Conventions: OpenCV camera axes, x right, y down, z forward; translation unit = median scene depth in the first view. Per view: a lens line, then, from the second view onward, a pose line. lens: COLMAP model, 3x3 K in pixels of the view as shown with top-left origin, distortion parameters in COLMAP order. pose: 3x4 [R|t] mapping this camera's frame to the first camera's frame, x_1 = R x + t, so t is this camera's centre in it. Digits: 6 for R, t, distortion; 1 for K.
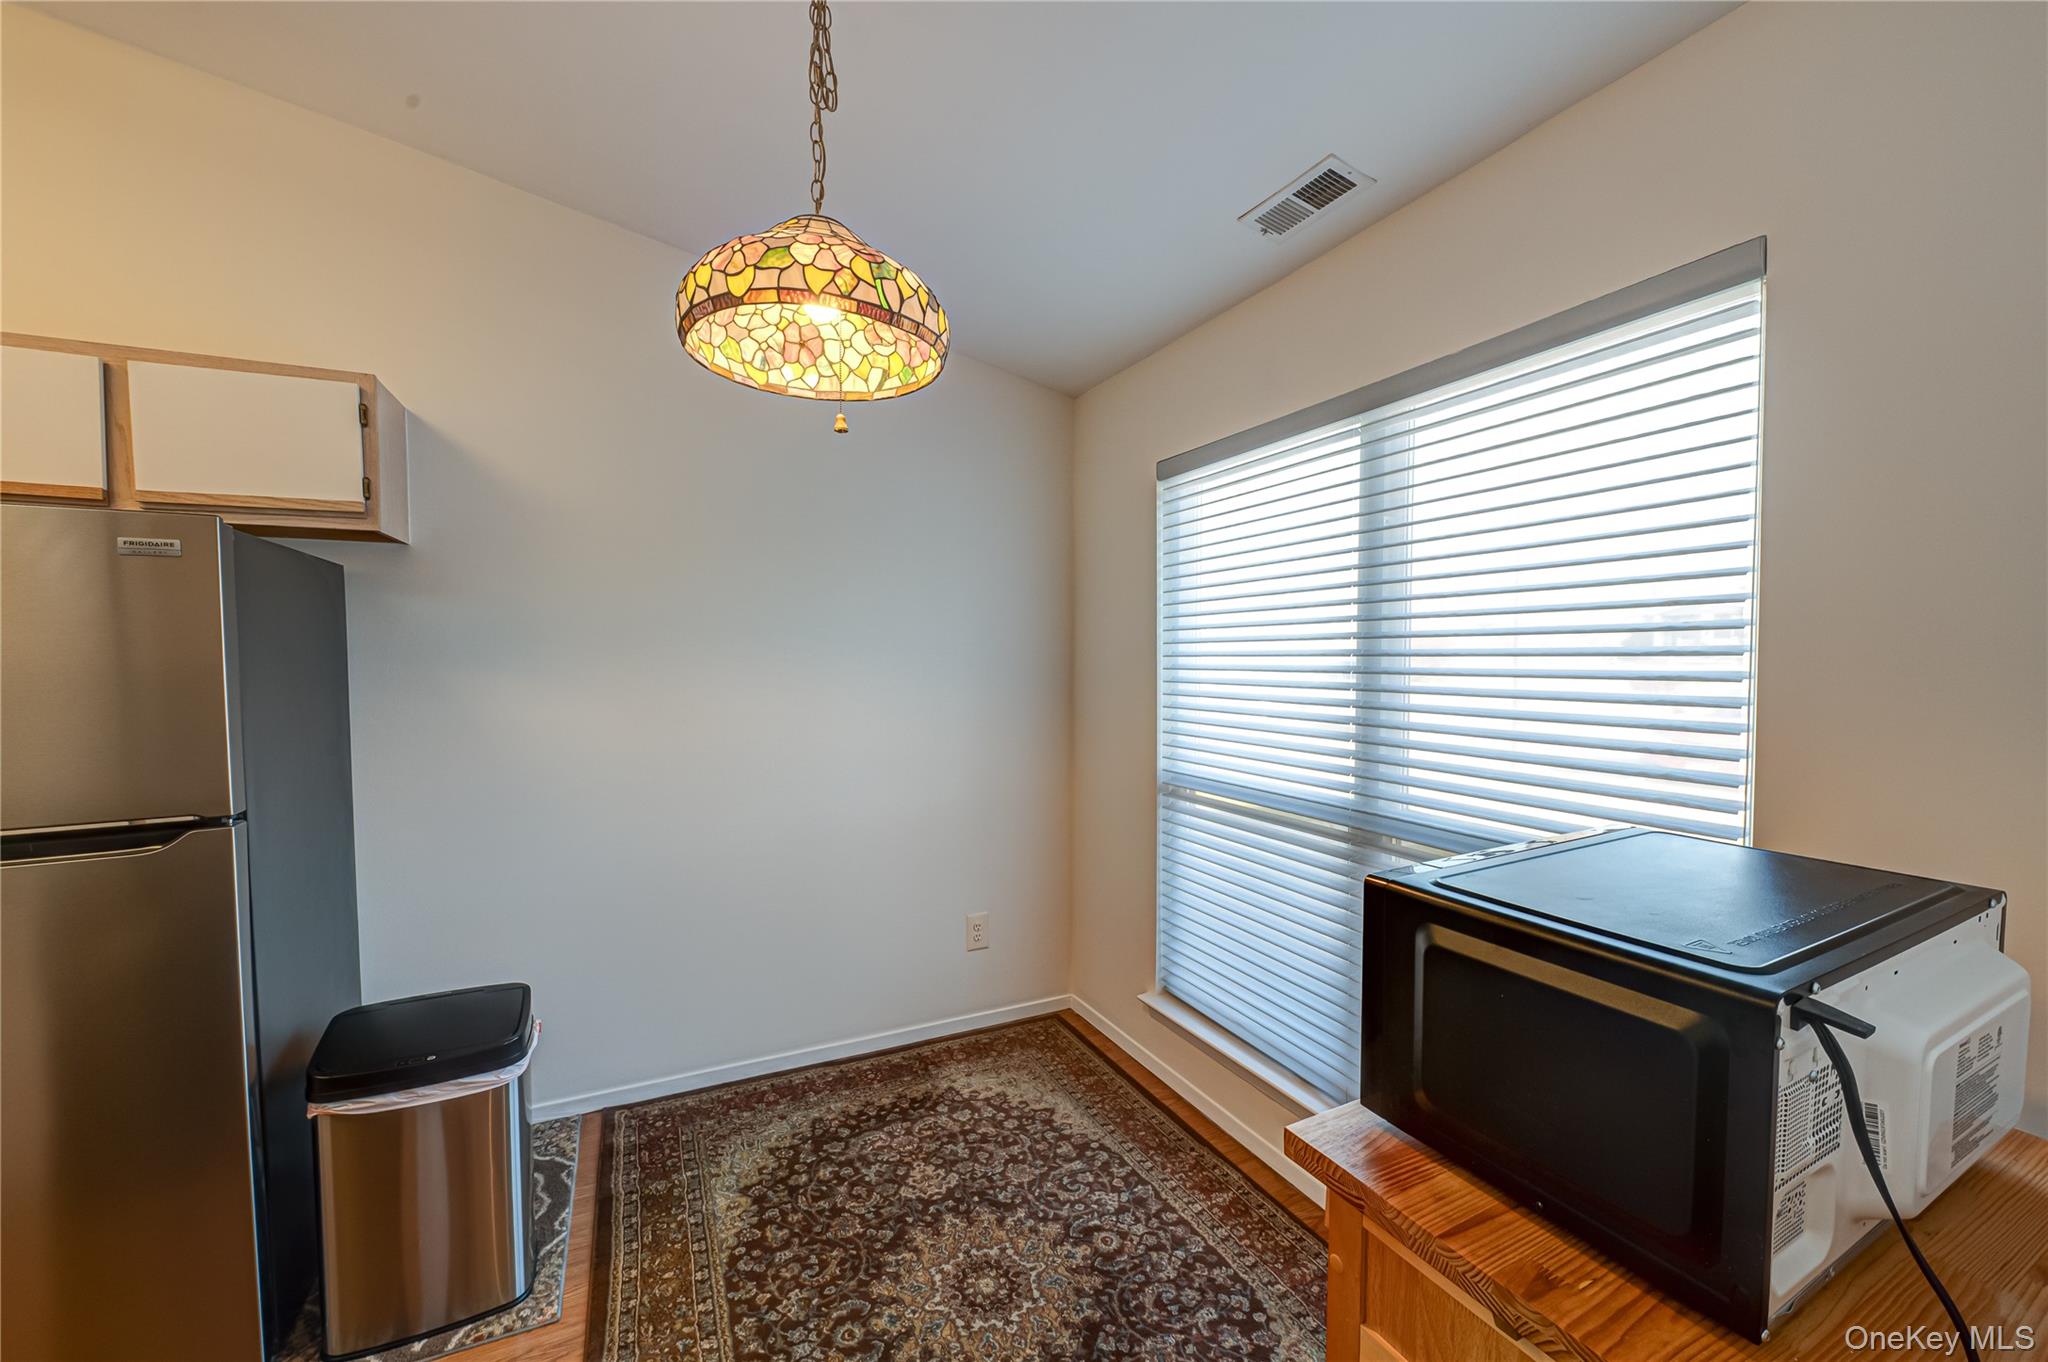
lens RADIAL K [[806.9, 0, 1032.7], [0, 806.9, 688.5], [0, 0, 1]] dist [-0.003110, -0.002085]
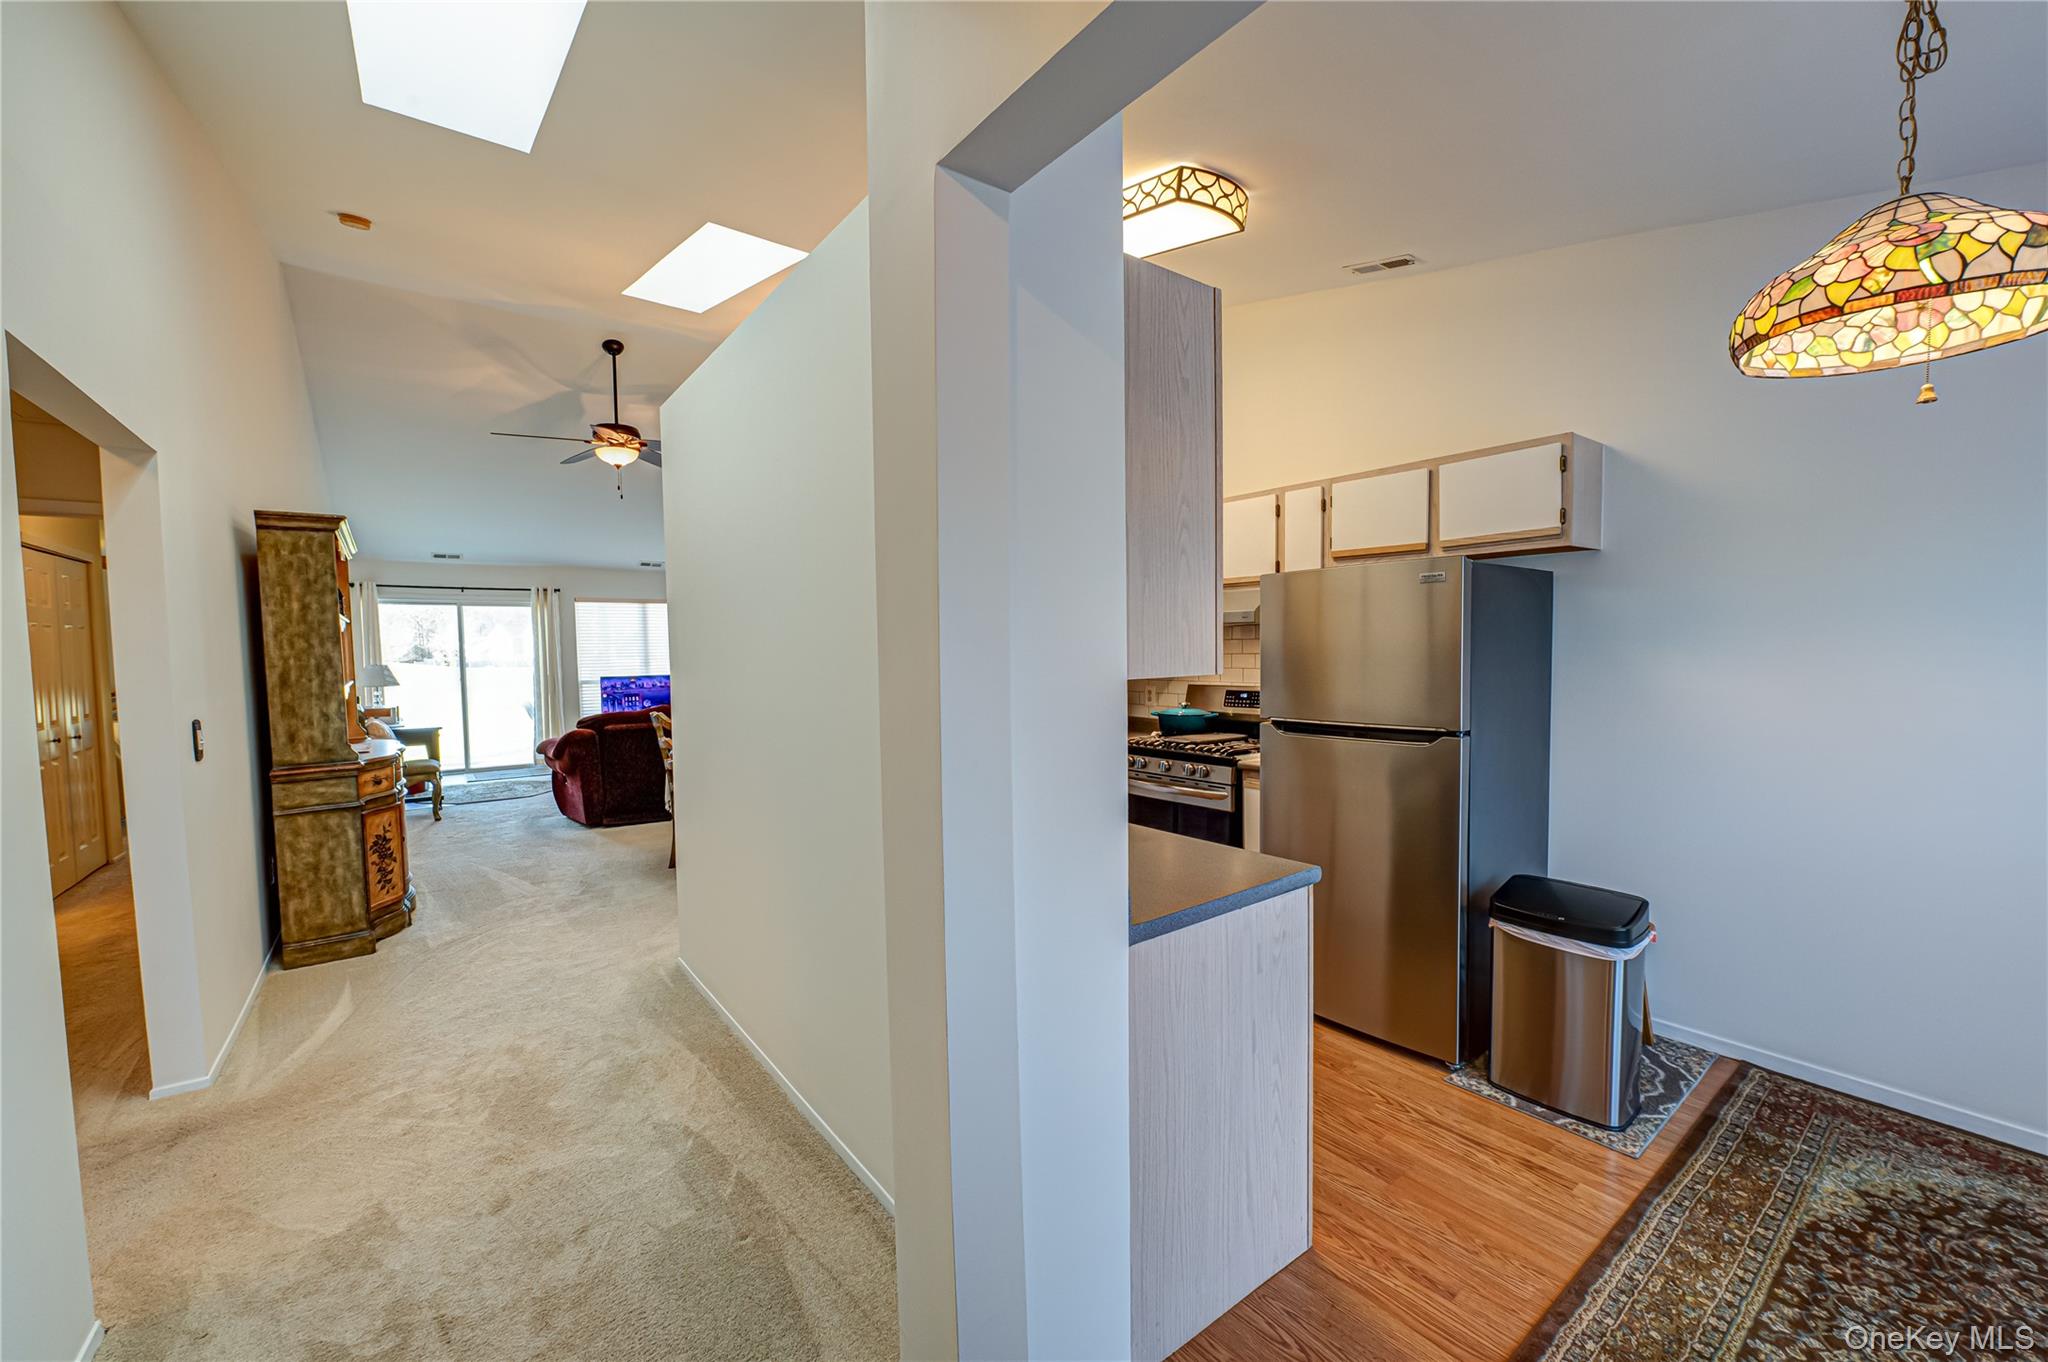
lens RADIAL K [[806.9, 0, 1032.7], [0, 806.9, 688.5], [0, 0, 1]] dist [-0.003110, -0.002085]
pose [[0.203513, 0.053392, -0.977615, 0.372148], [-0.026760, 0.998442, 0.048959, 0.006614], [0.978706, 0.016197, 0.204625, -0.184171]]
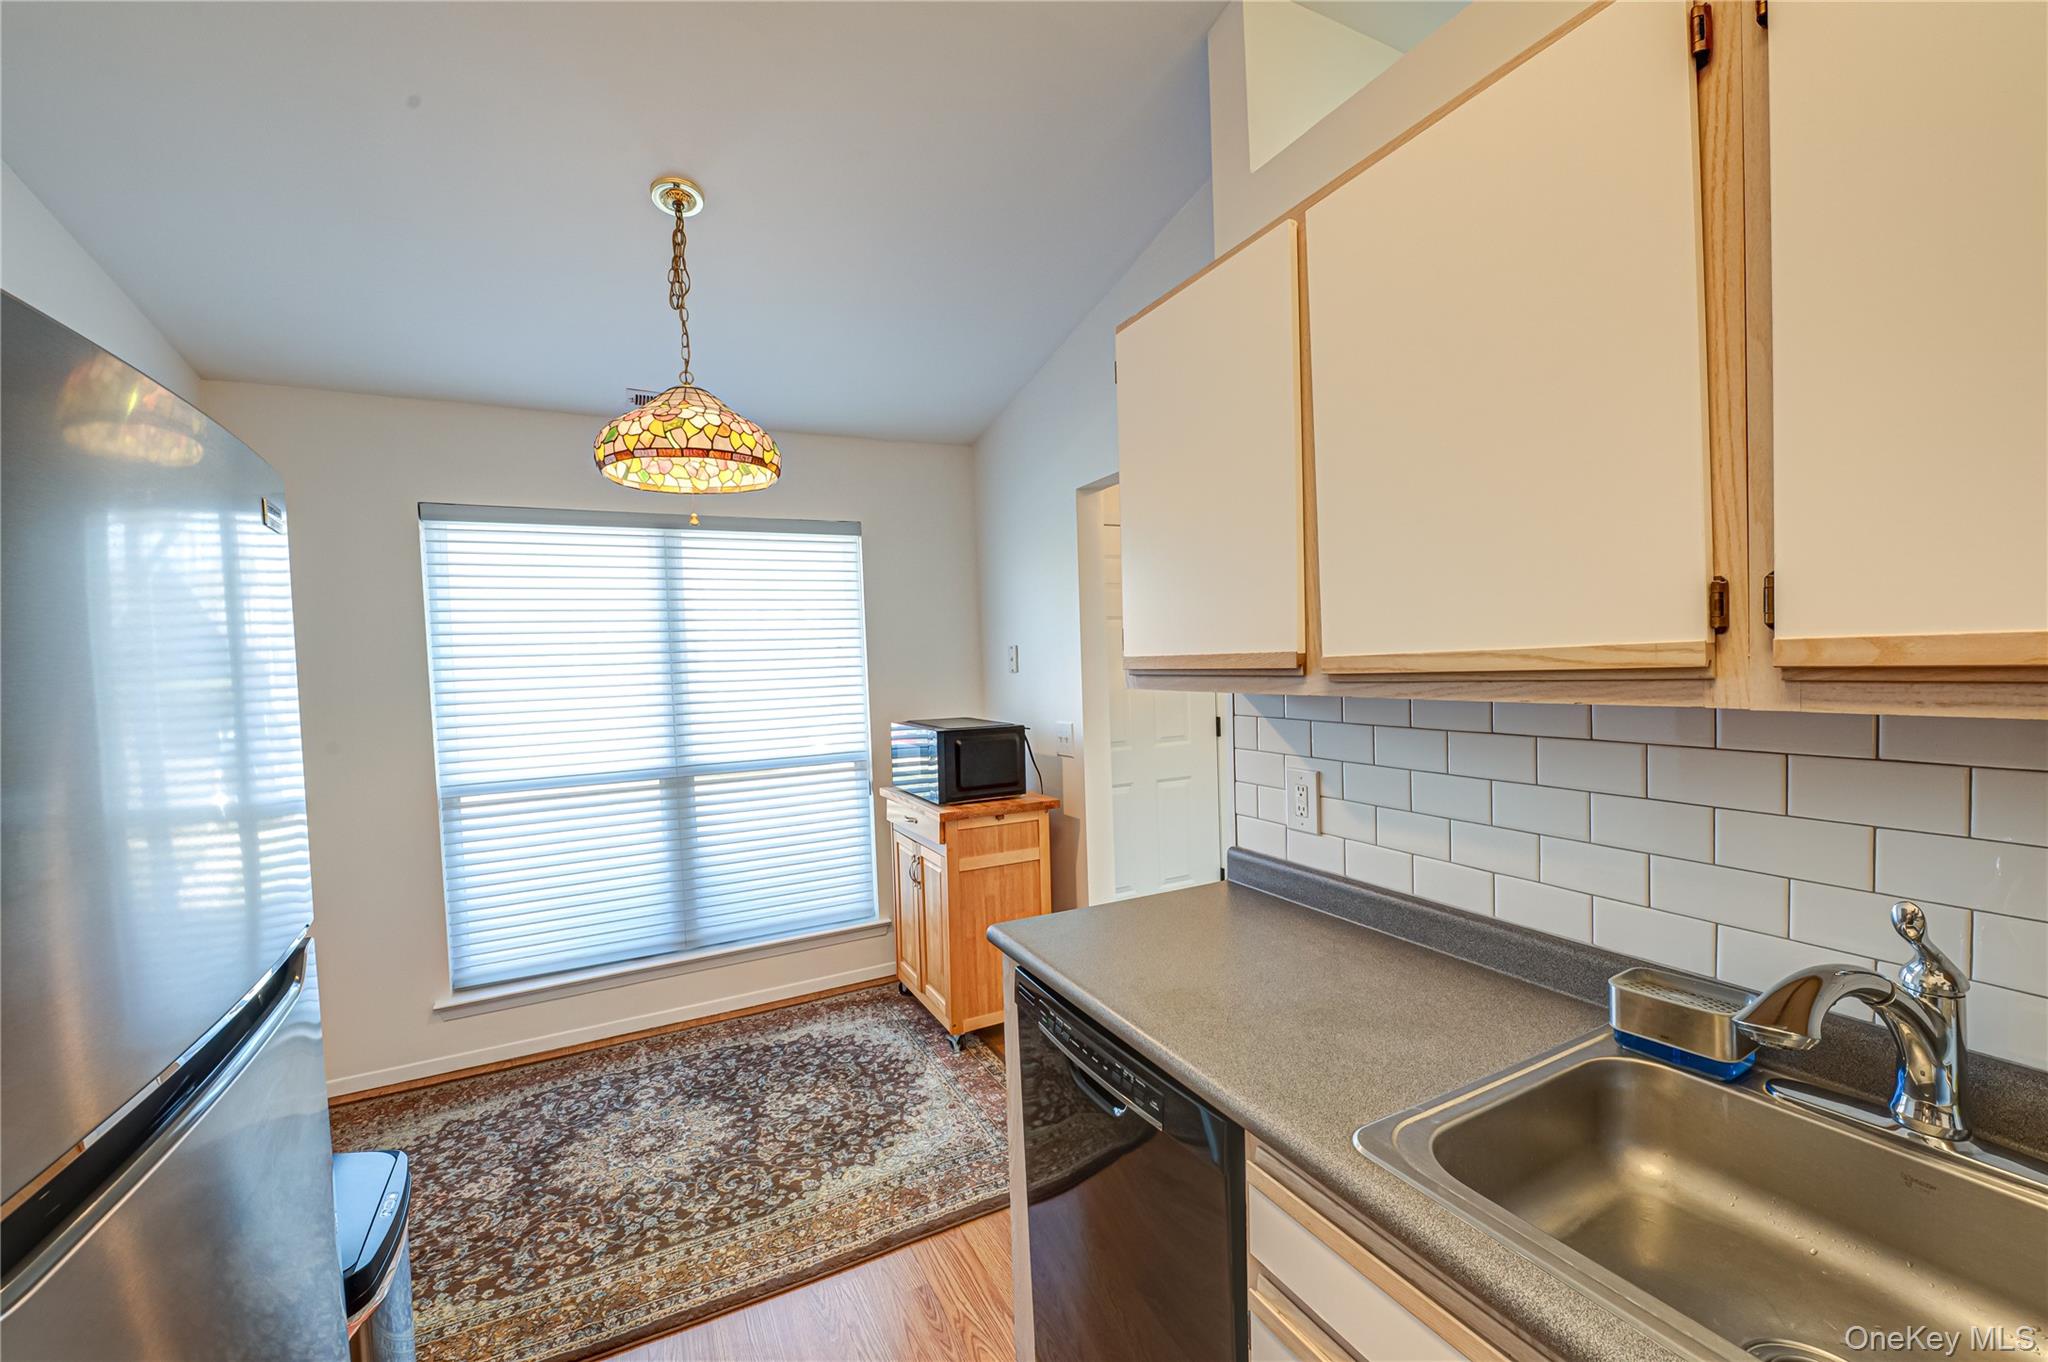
lens RADIAL K [[806.9, 0, 1032.7], [0, 806.9, 688.5], [0, 0, 1]] dist [-0.003110, -0.002085]
pose [[-0.017295, -0.034112, 0.999268, -1.310310], [0.077117, 0.996395, 0.035349, -0.011096], [-0.996872, 0.077672, -0.014602, 0.301317]]
